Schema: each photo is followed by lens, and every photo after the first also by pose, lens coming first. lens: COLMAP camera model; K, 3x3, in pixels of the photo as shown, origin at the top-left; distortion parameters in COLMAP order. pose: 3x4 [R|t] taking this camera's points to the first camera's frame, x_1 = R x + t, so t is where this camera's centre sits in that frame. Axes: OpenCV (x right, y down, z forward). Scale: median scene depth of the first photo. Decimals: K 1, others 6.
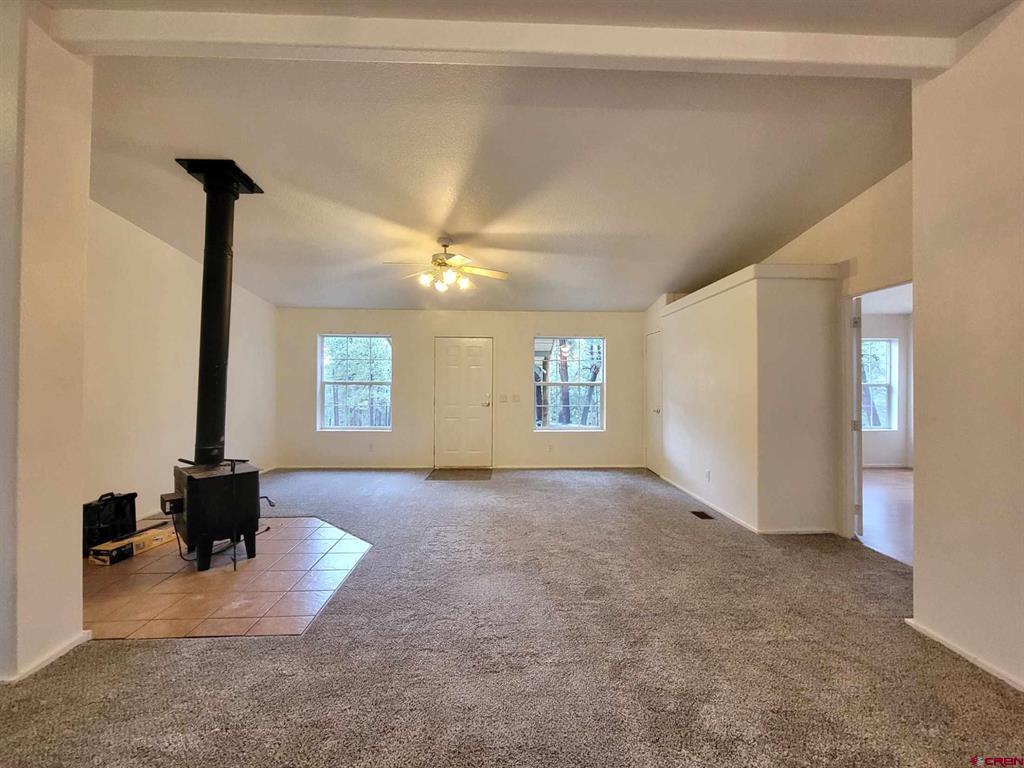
lens RADIAL K [[438.2, 0, 510.3], [0, 438.2, 379.7], [0, 0, 1]] dist [-0.001035, -0.000258]
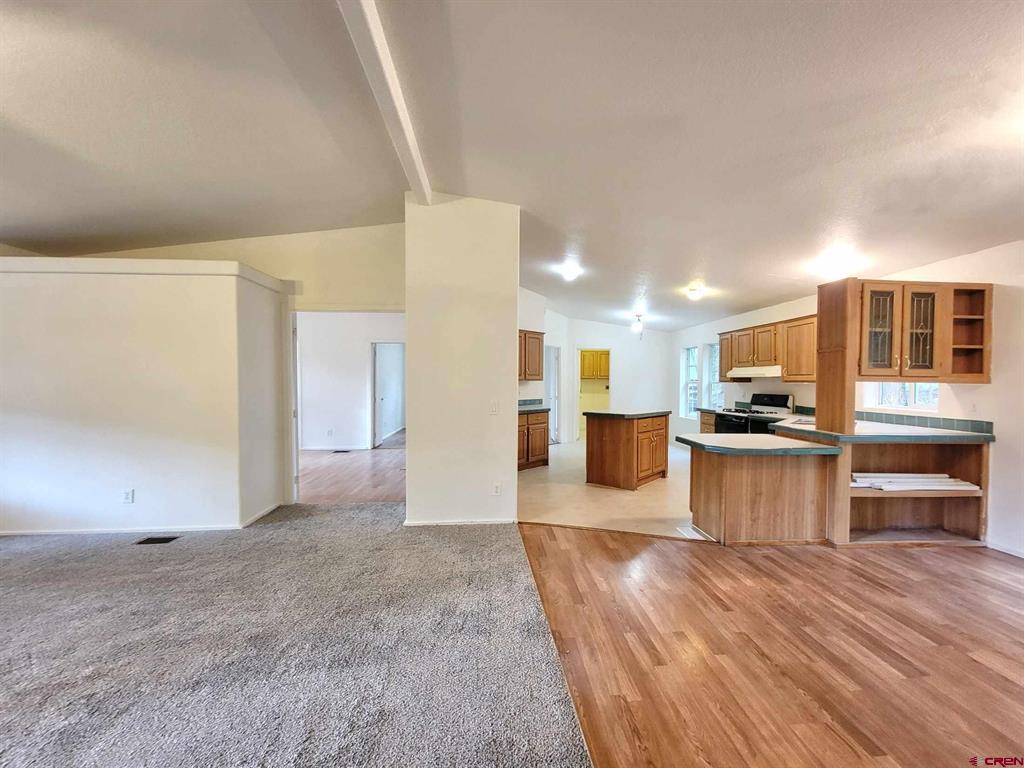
lens RADIAL K [[411.8, 0, 518.9], [0, 411.8, 387.1], [0, 0, 1]] dist [-0.001030, -0.000259]
pose [[-0.042836, -0.023418, 0.998808, -0.398355], [-0.007612, 0.999704, 0.023112, -0.004026], [-0.999053, -0.006613, -0.043002, 0.390229]]
